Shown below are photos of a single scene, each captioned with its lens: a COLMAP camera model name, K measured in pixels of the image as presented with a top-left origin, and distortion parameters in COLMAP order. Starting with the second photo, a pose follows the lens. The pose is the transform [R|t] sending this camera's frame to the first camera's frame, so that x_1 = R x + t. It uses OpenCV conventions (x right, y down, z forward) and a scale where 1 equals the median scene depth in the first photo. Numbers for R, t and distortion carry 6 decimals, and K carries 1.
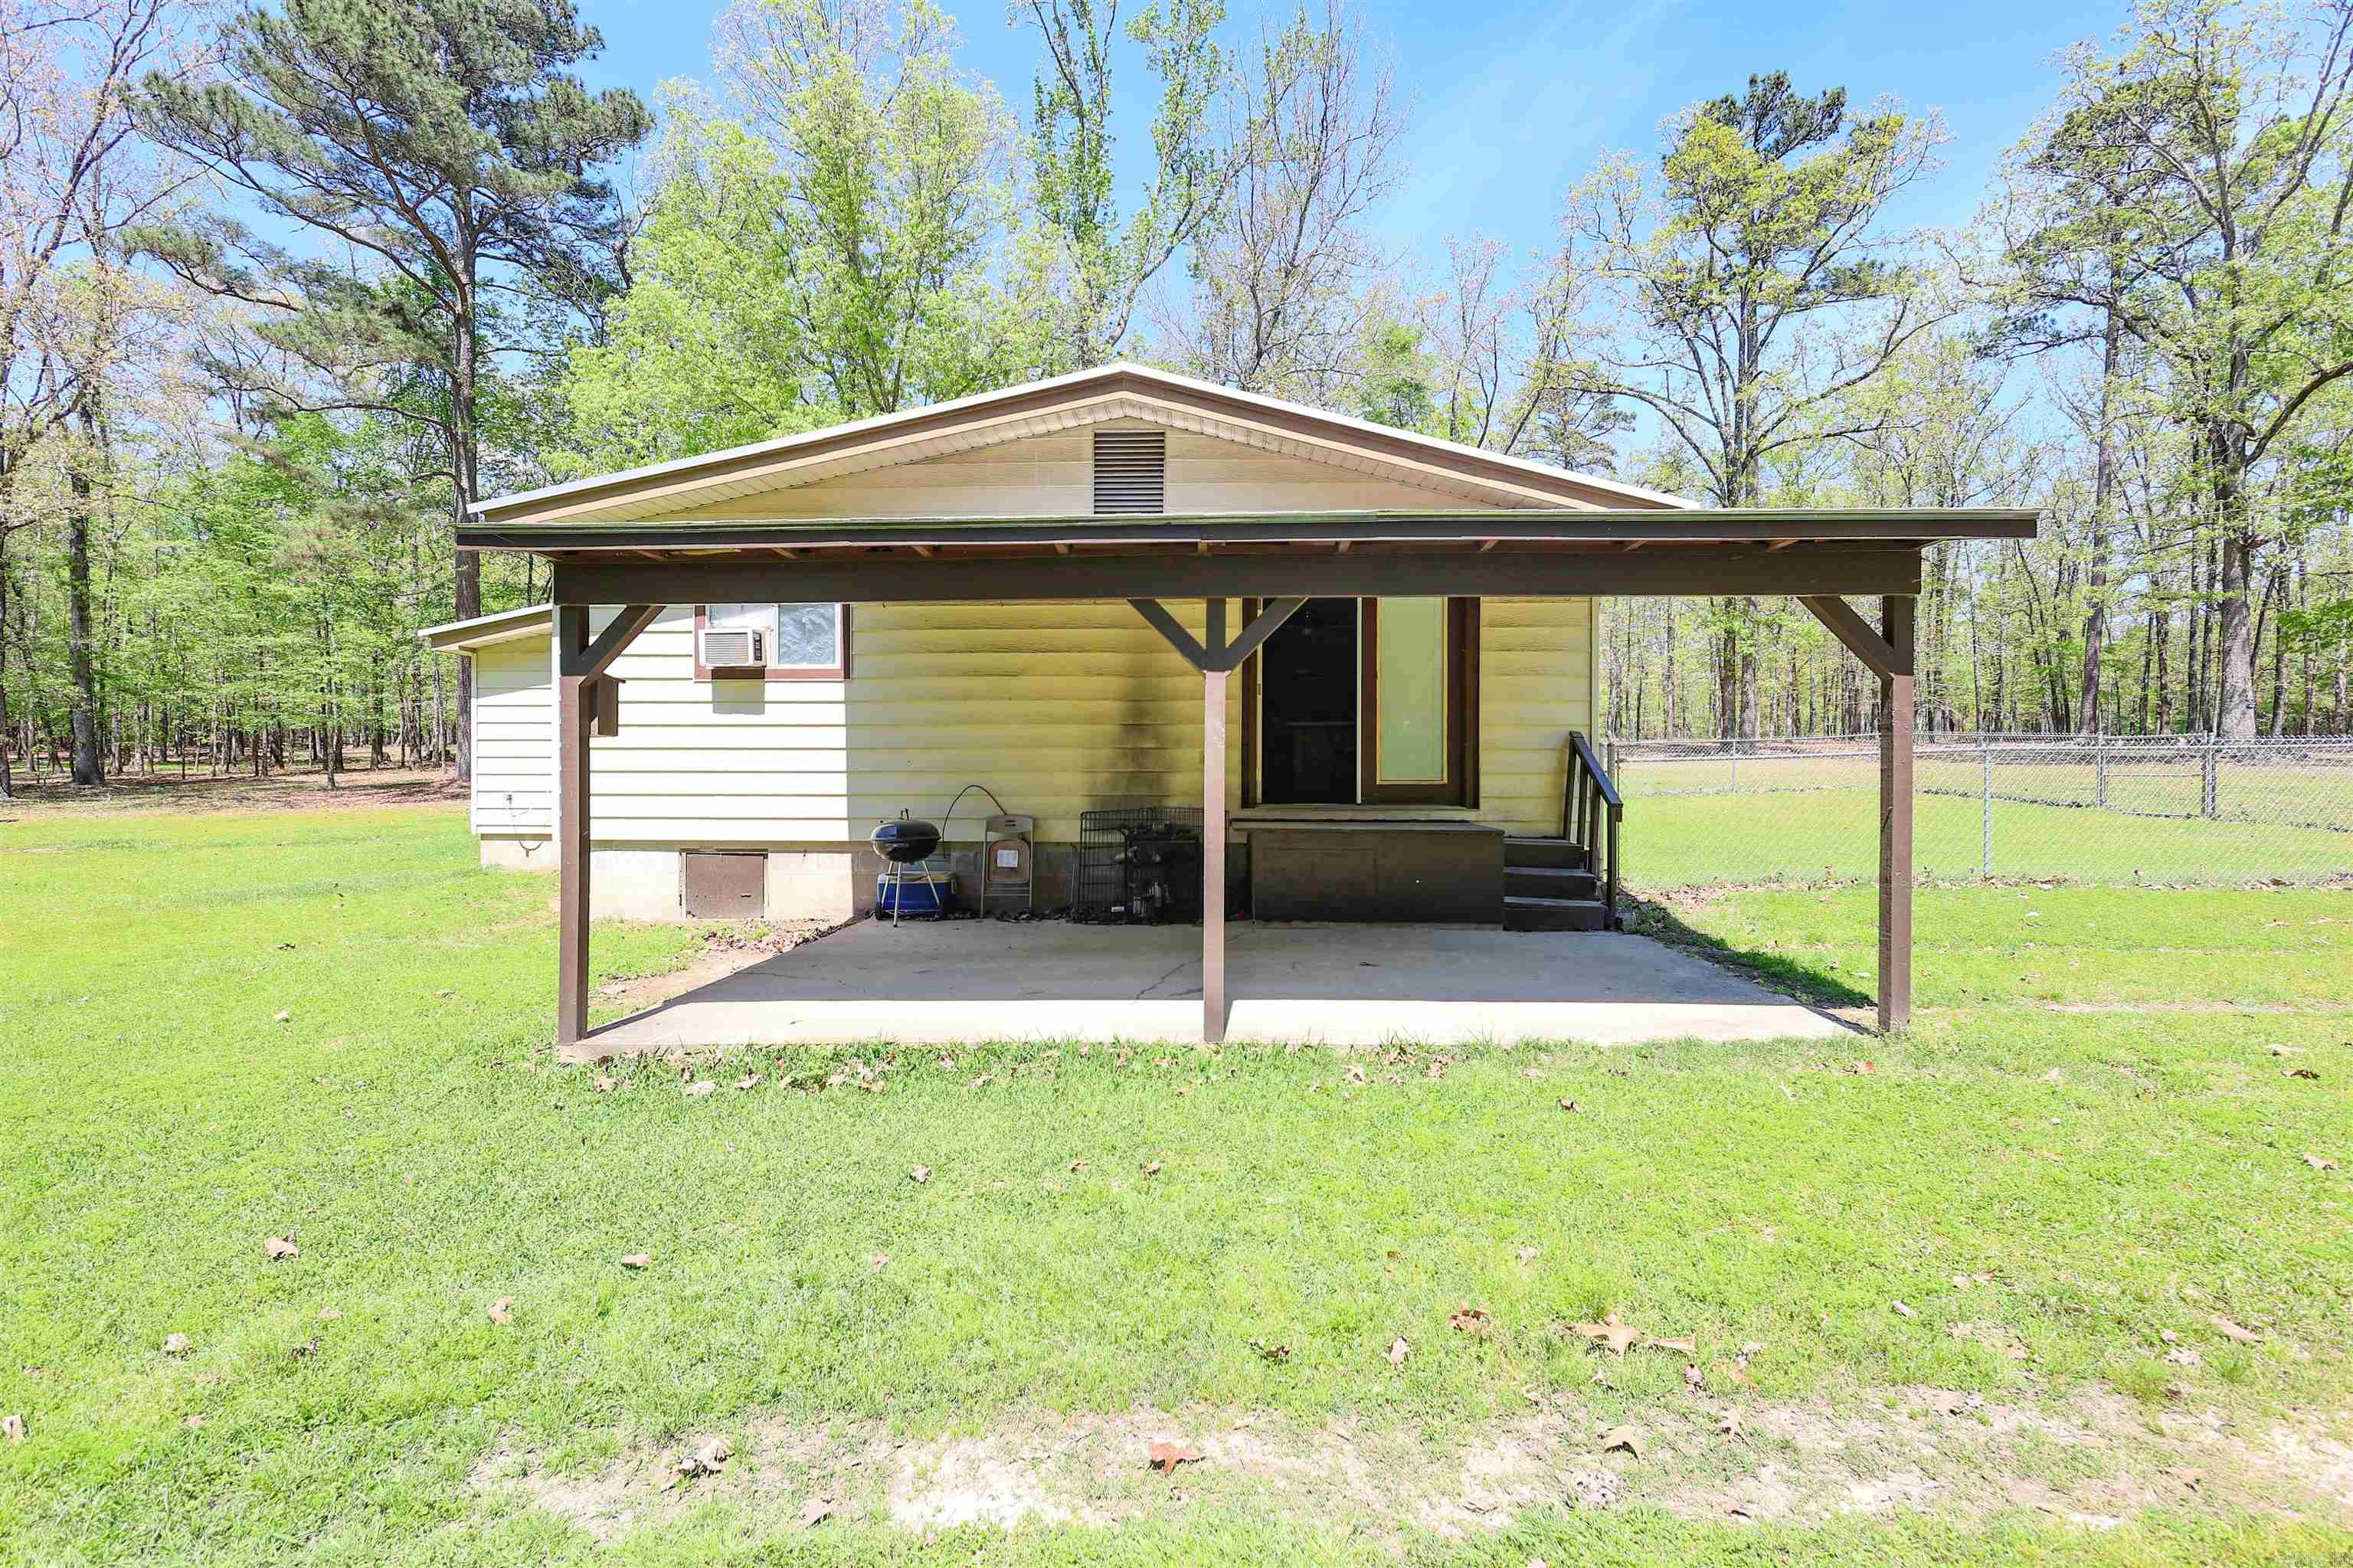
lens RADIAL K [[1048.0, 0, 1180.1], [0, 1048.0, 777.1], [0, 0, 1]] dist [-0.002057, -0.000139]
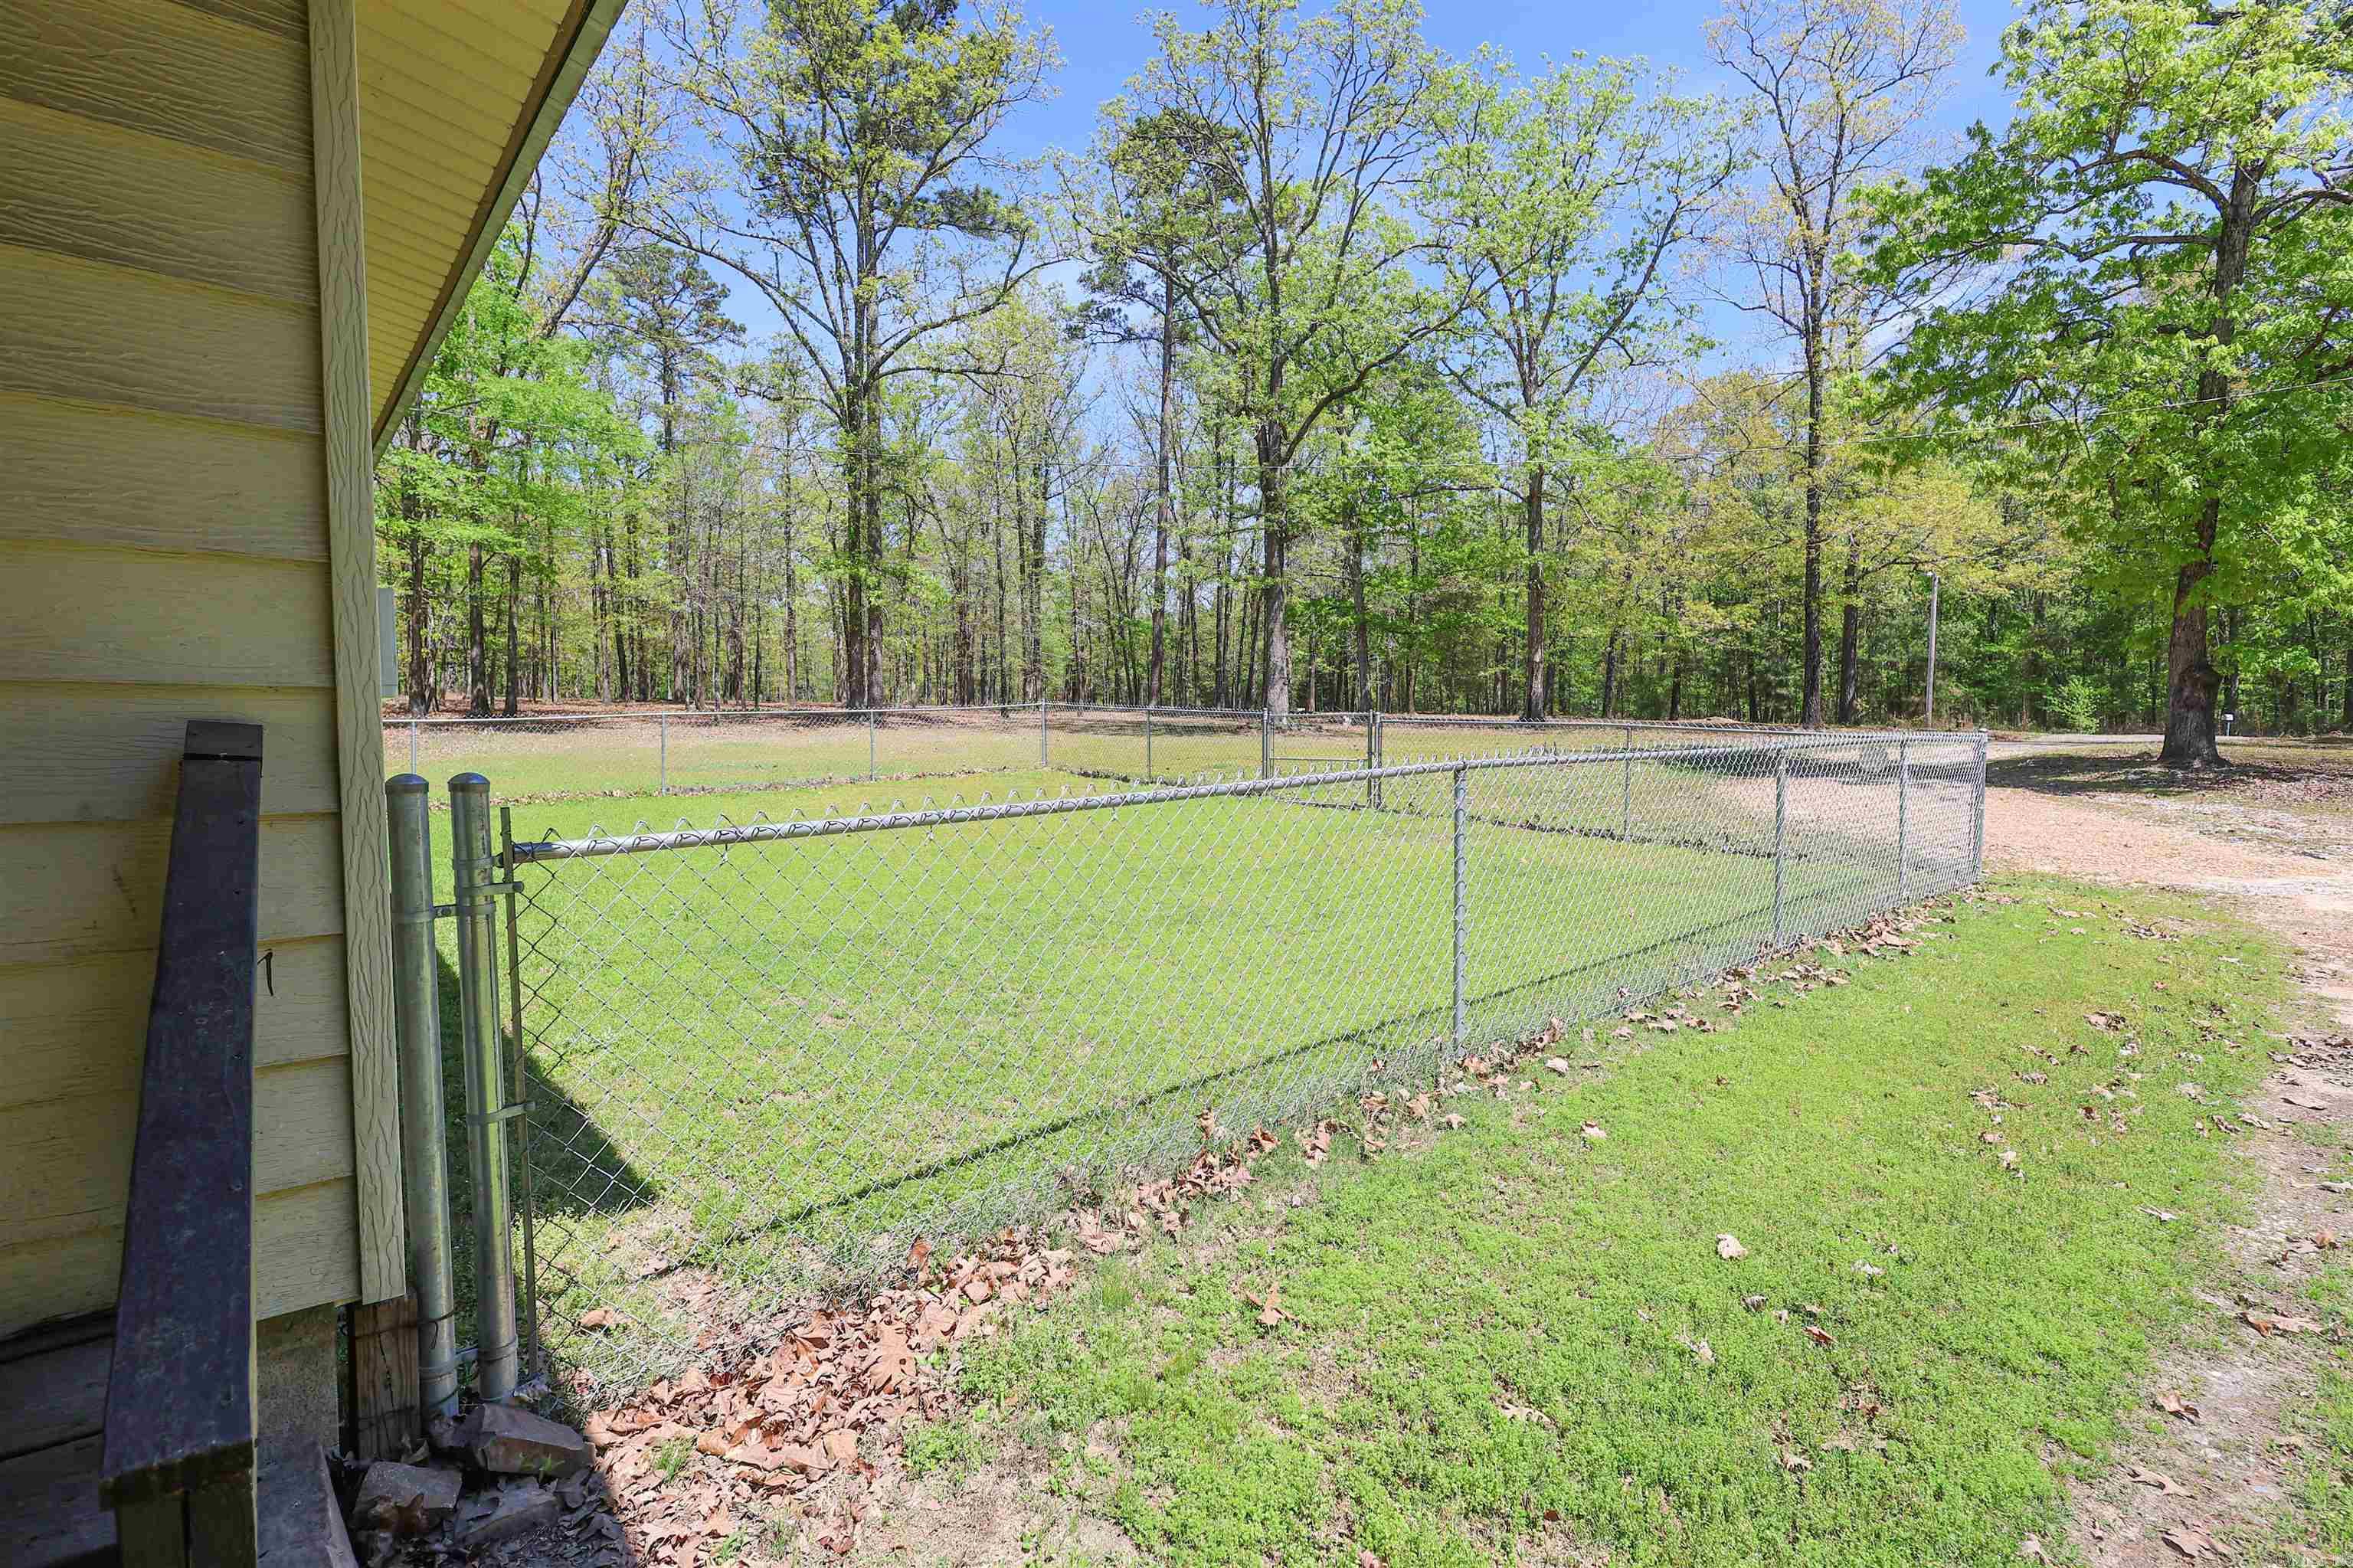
lens RADIAL K [[1096.6, 0, 1176.5], [0, 1096.6, 784.0], [0, 0, 1]] dist [-0.002811, -0.000390]
pose [[0.716525, -0.039010, 0.696470, 0.079256], [0.010115, 0.998911, 0.045545, -0.009327], [-0.697488, -0.025589, 0.716139, 0.164291]]
